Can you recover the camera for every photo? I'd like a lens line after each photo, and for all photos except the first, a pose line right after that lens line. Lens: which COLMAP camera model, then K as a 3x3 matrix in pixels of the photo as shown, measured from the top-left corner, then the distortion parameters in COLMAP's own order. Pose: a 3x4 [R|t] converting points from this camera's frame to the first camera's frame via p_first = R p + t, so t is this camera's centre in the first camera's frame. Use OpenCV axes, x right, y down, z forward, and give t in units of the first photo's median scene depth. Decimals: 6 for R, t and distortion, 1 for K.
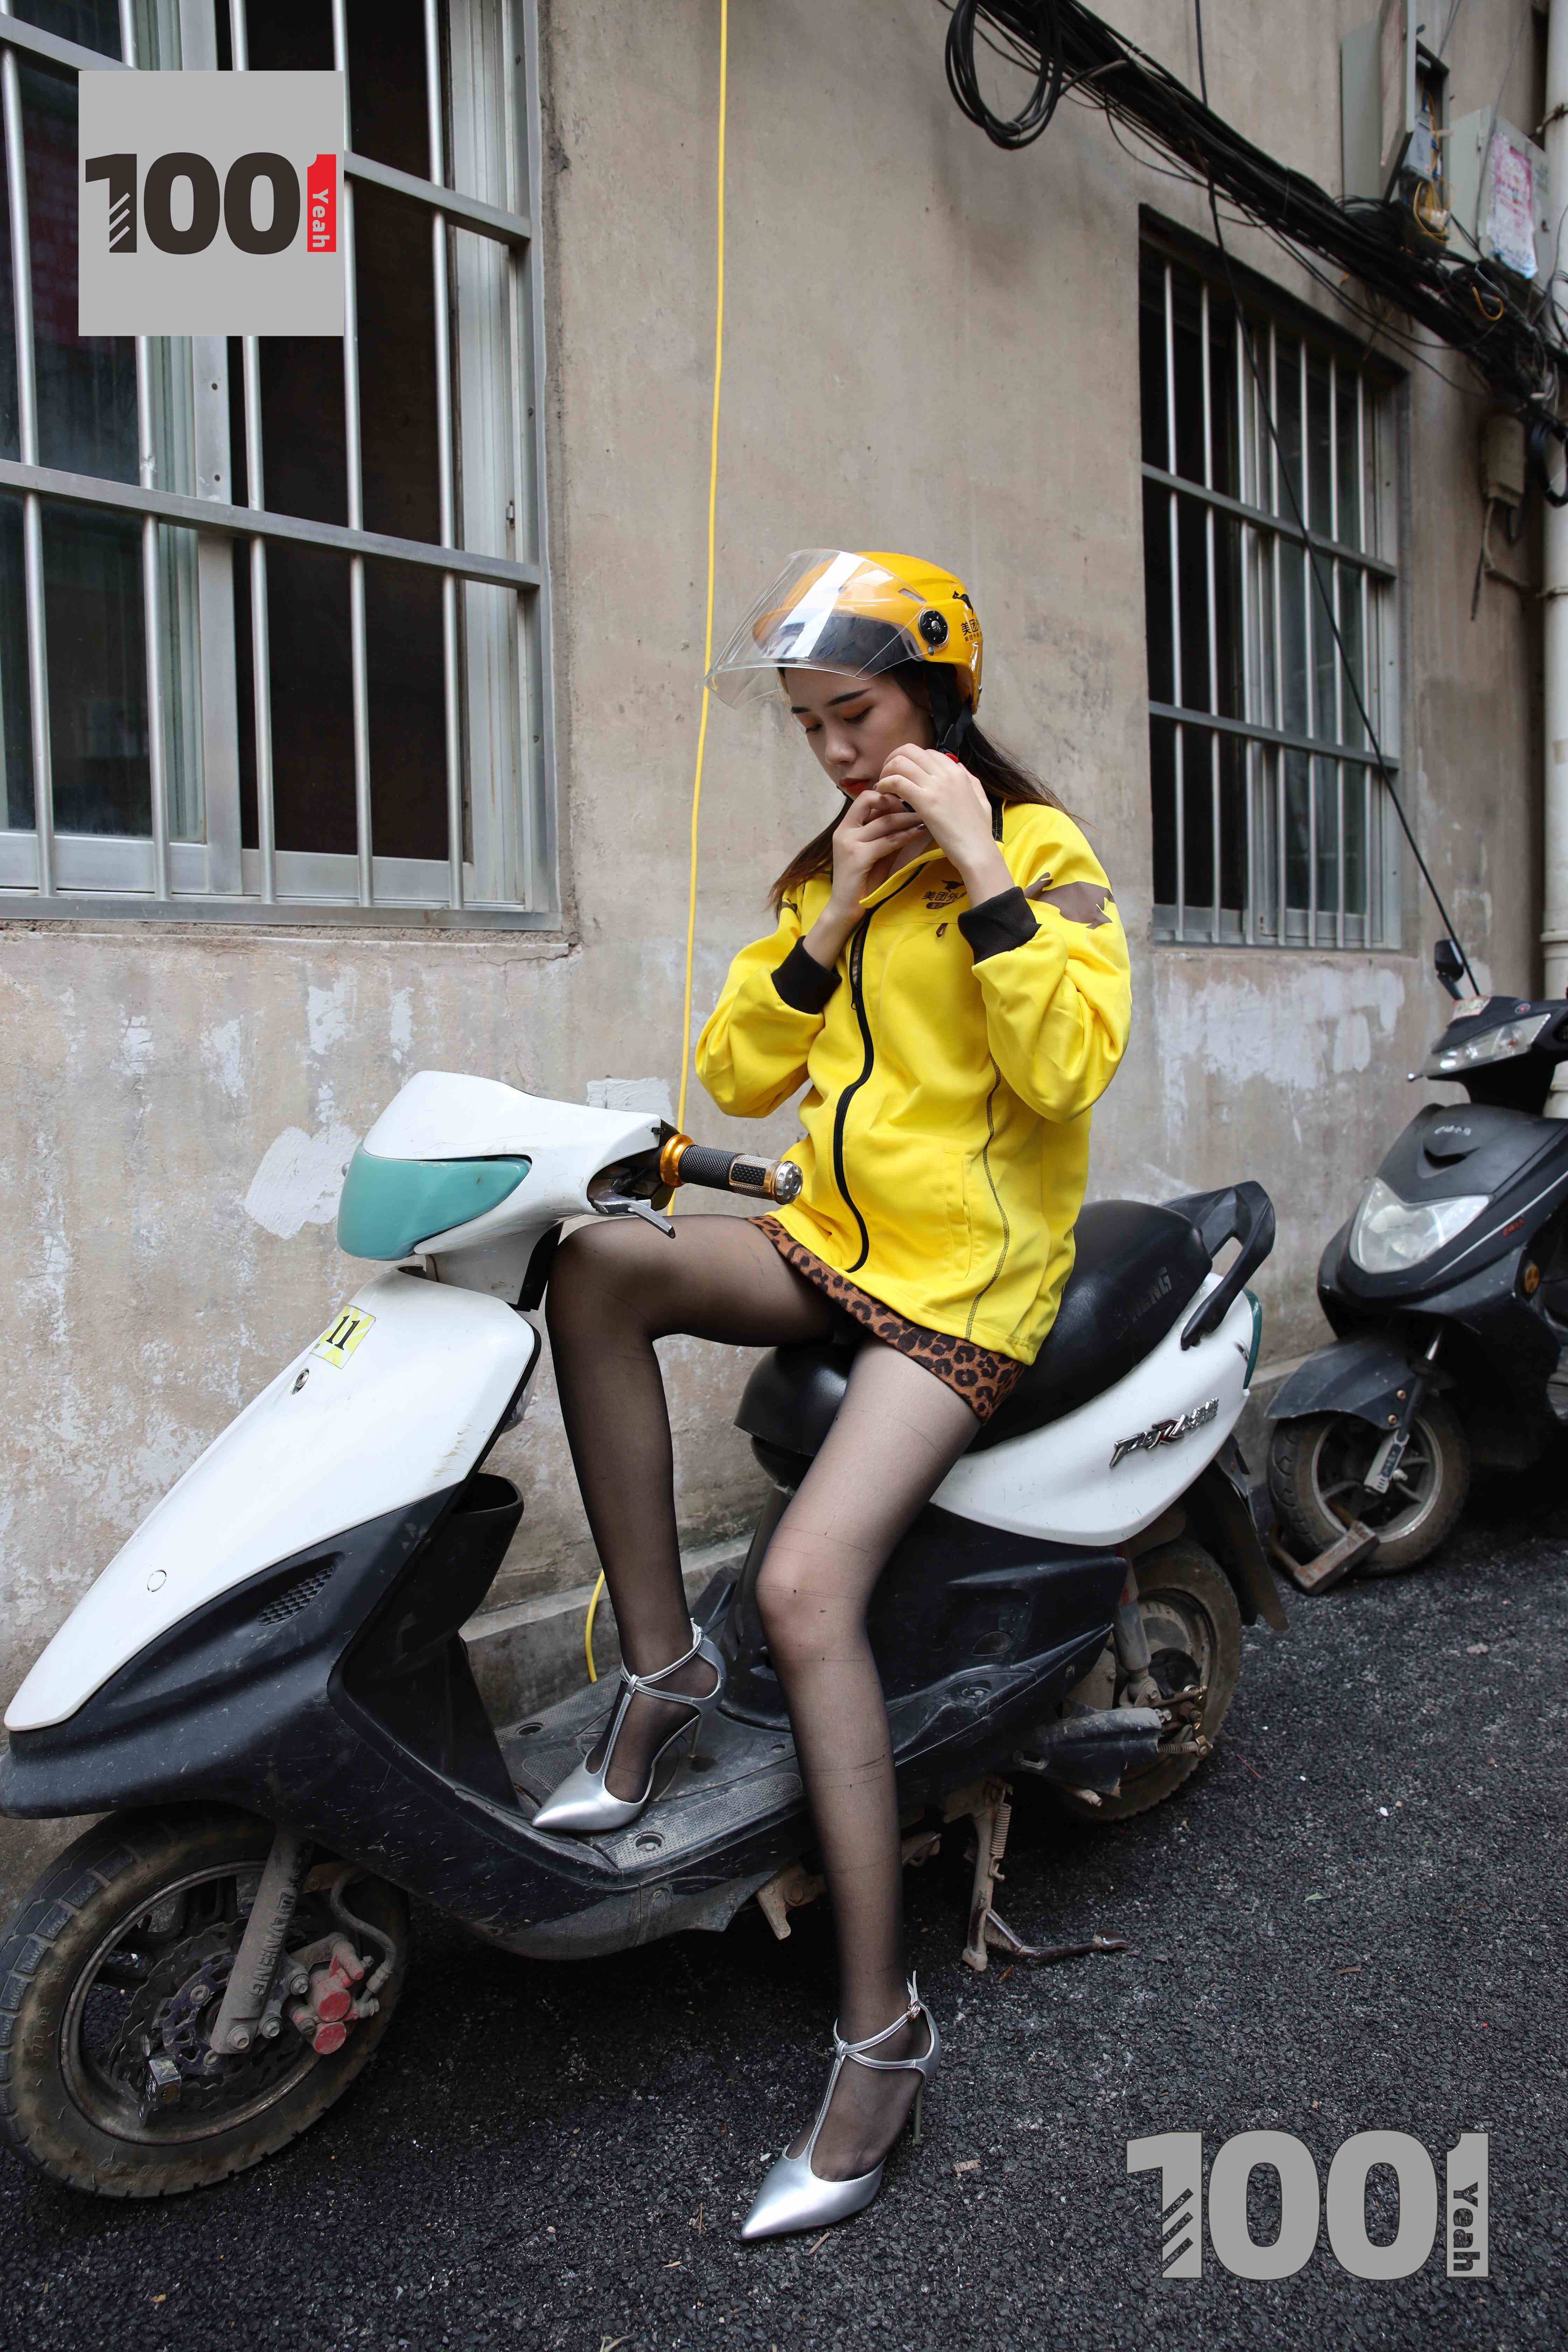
lens RADIAL K [[1598.5, 0, 801.1], [0, 1598.5, 1160.8], [0, 0, 1]] dist [-0.092539, 0.031421]
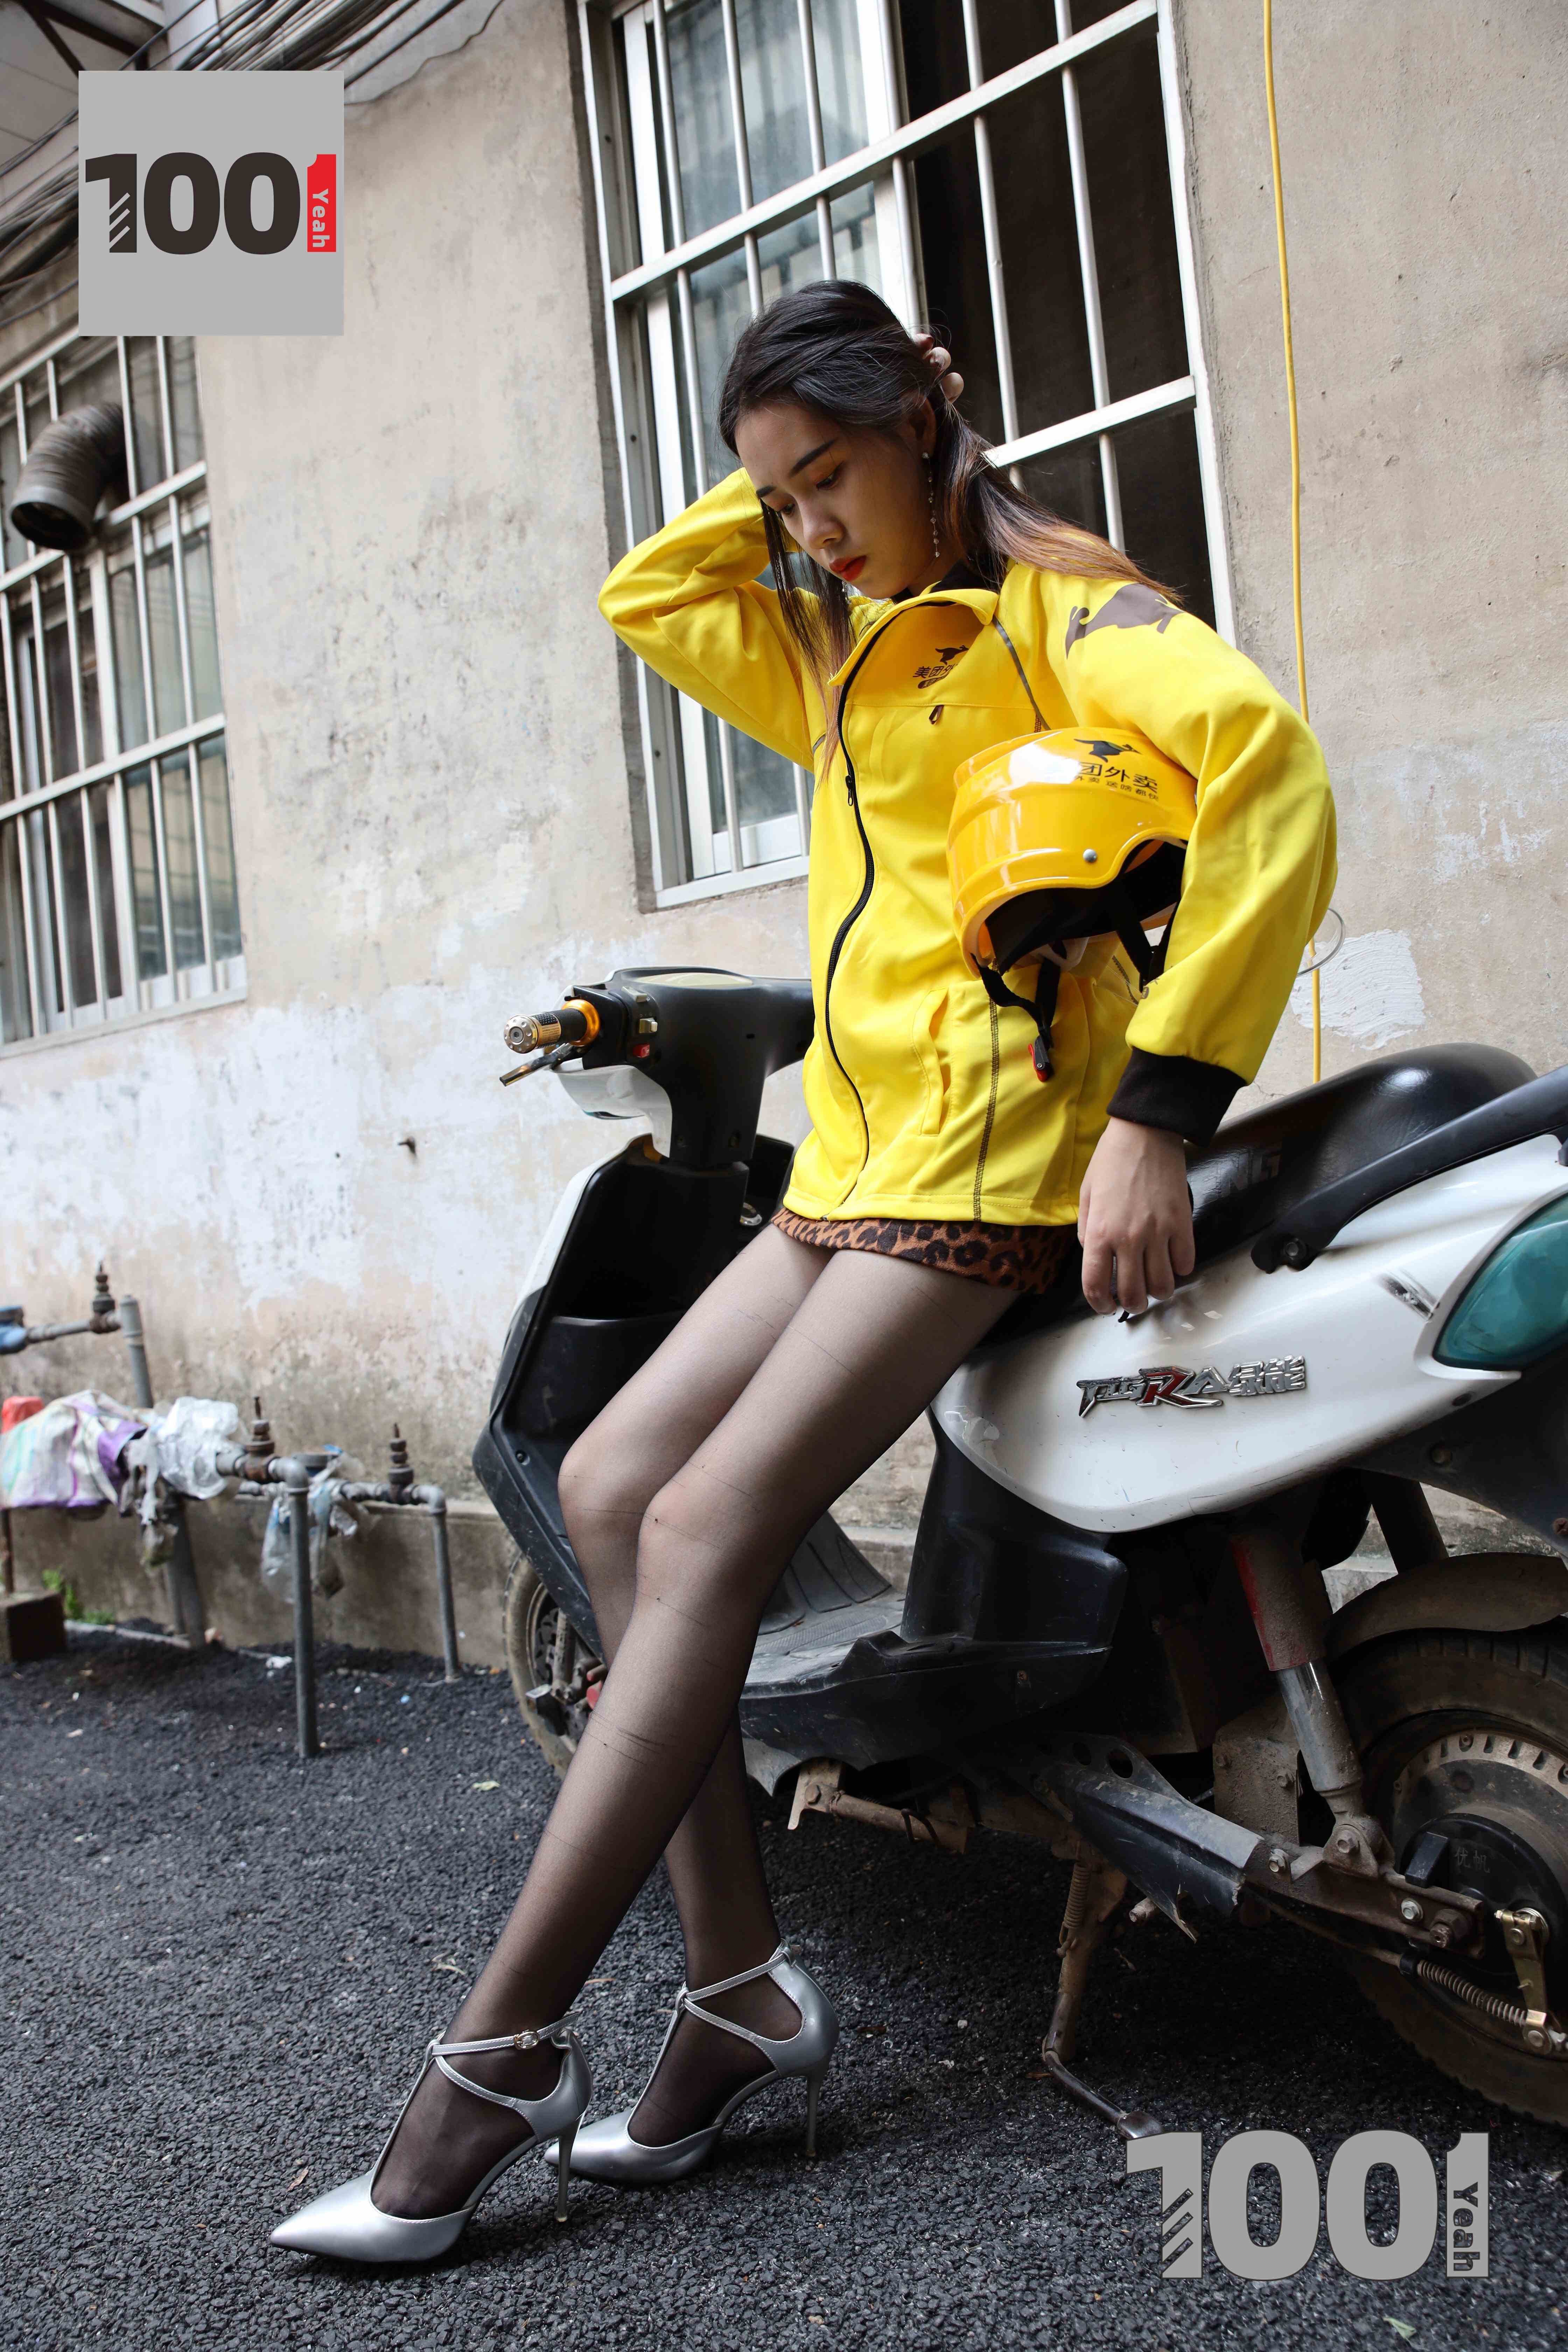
lens RADIAL K [[1823.9, 0, 776.8], [0, 1823.9, 1176.4], [0, 0, 1]] dist [-0.094327, 0.096898]
pose [[0.128946, 0.004190, -0.991643, 0.934017], [0.002685, 0.999986, 0.004574, 0.079692], [0.991648, -0.003252, 0.128933, 0.735590]]
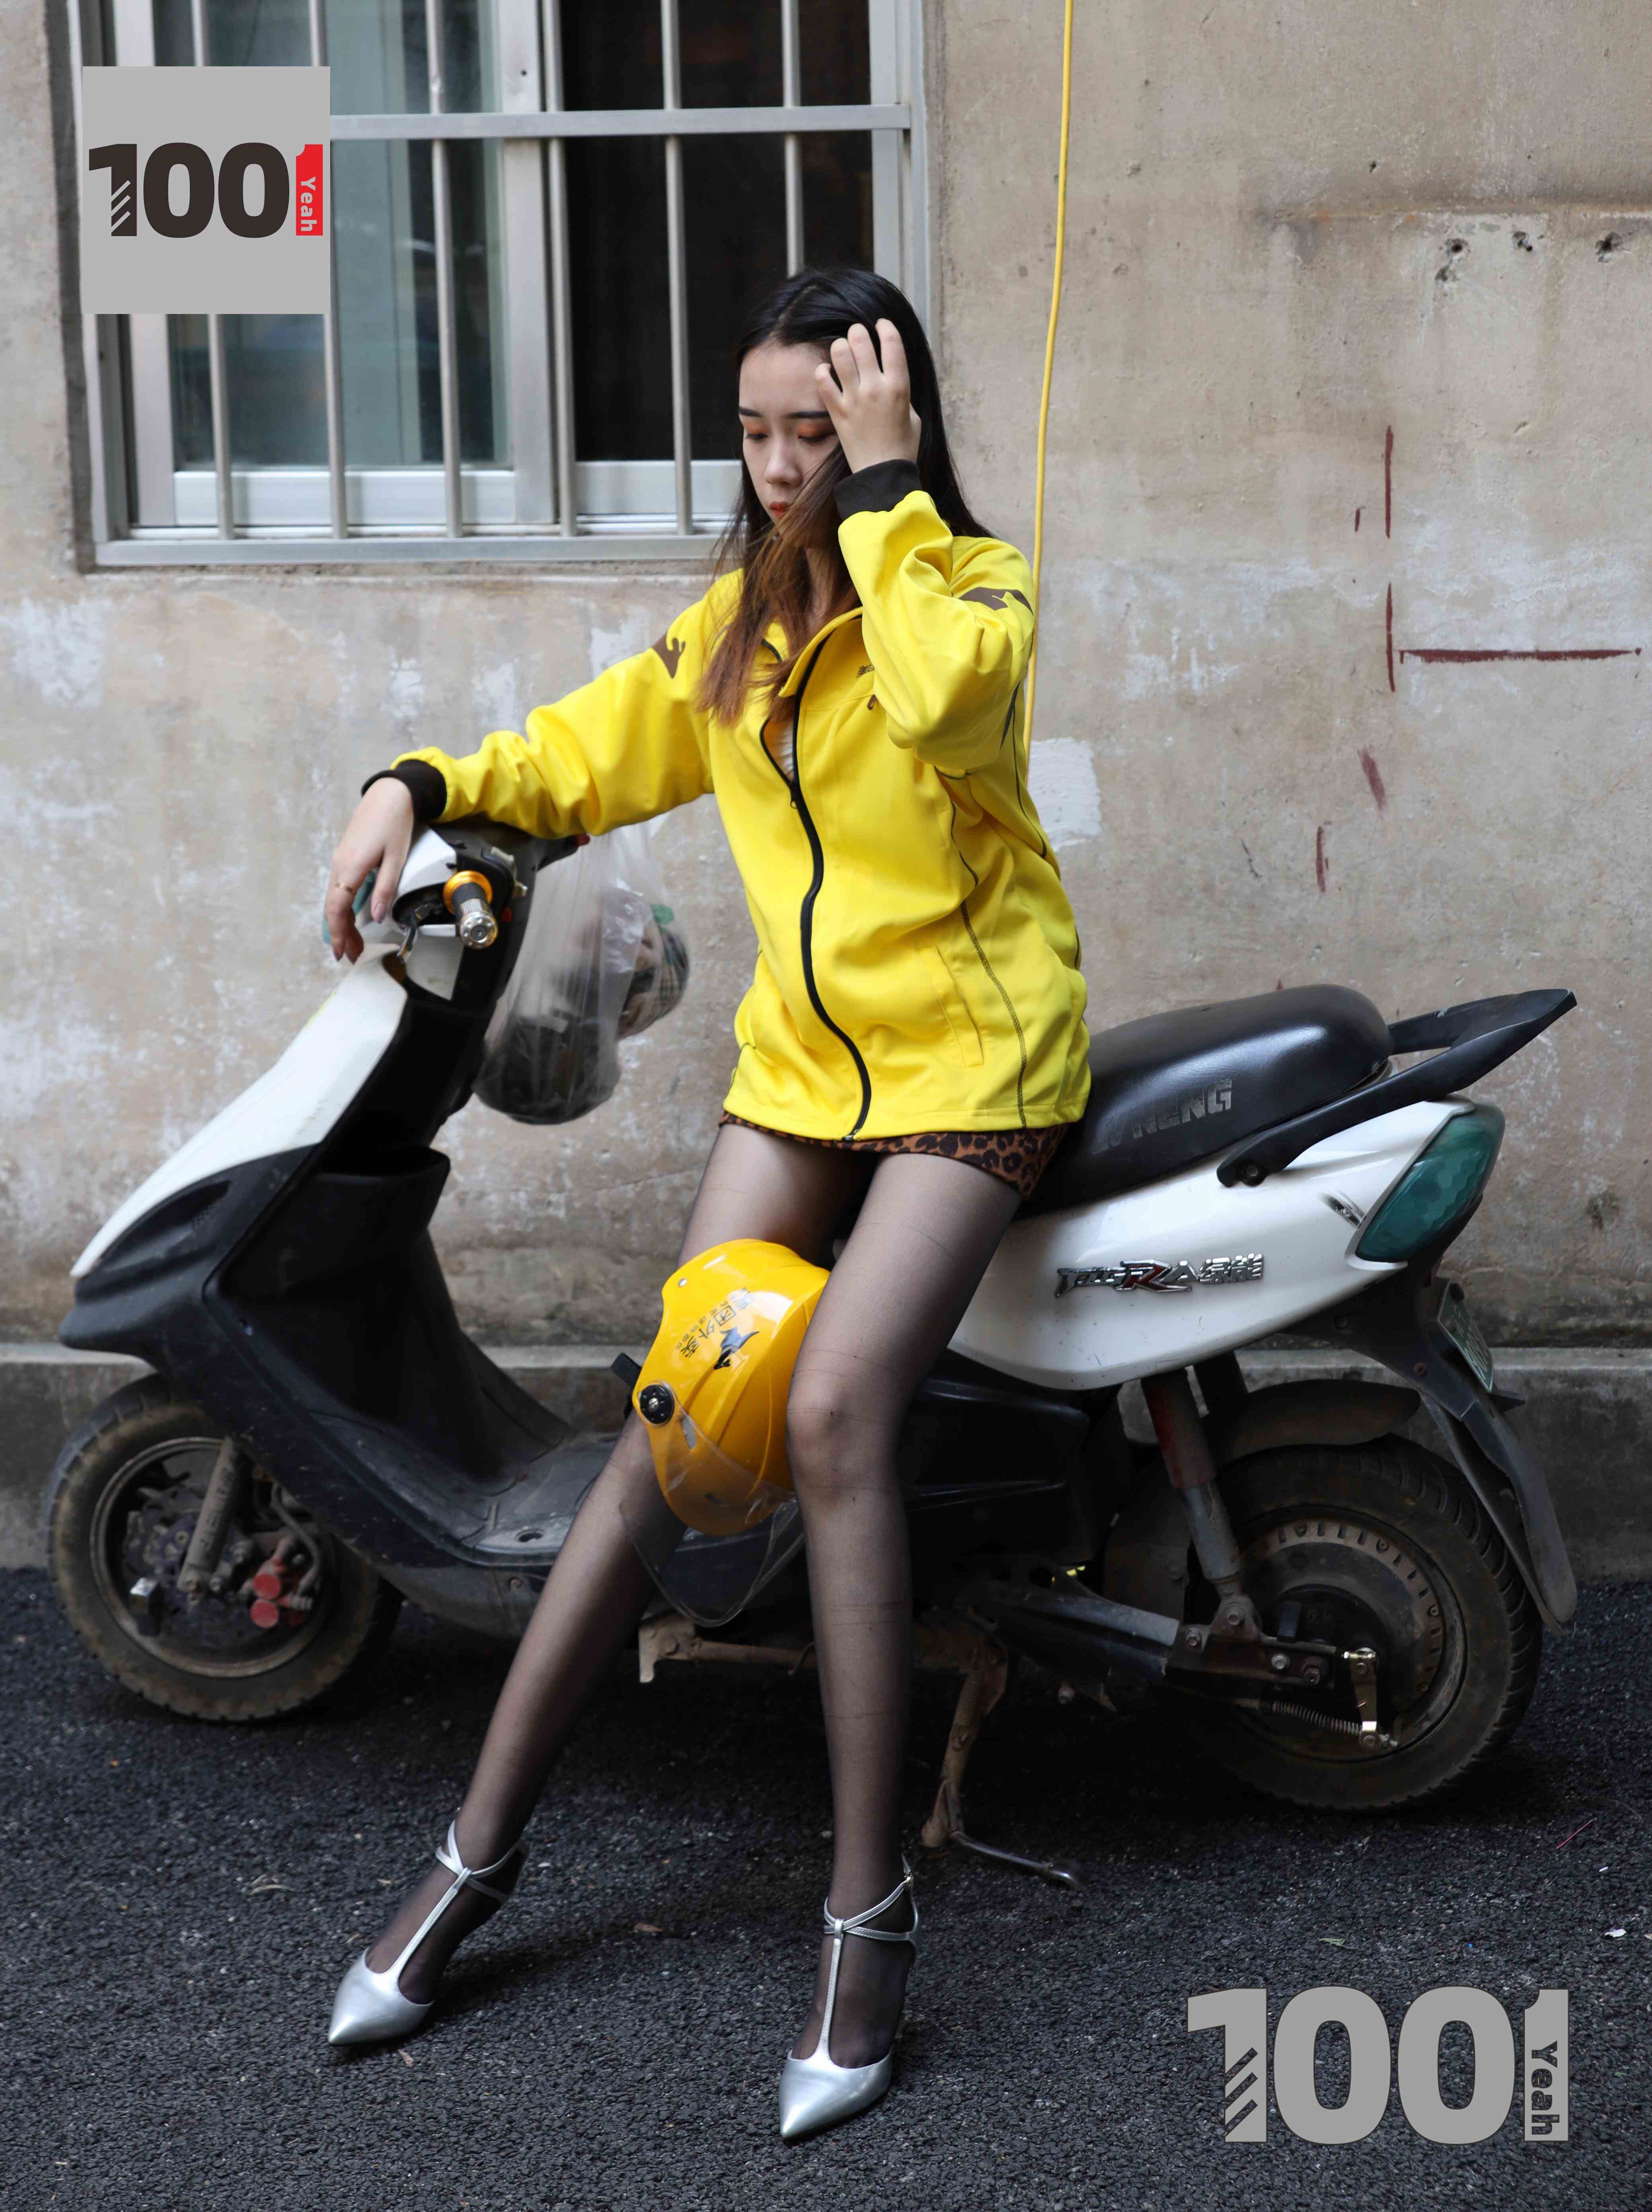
lens RADIAL K [[3955.1, 0, 801.8], [0, 3955.1, 881.1], [0, 0, 1]] dist [0.126874, 0.000000]
pose [[0.655455, 0.134365, -0.743185, 1.586020], [-0.055282, 0.989942, 0.130222, -0.284494], [0.753208, -0.044270, 0.656291, -0.463652]]
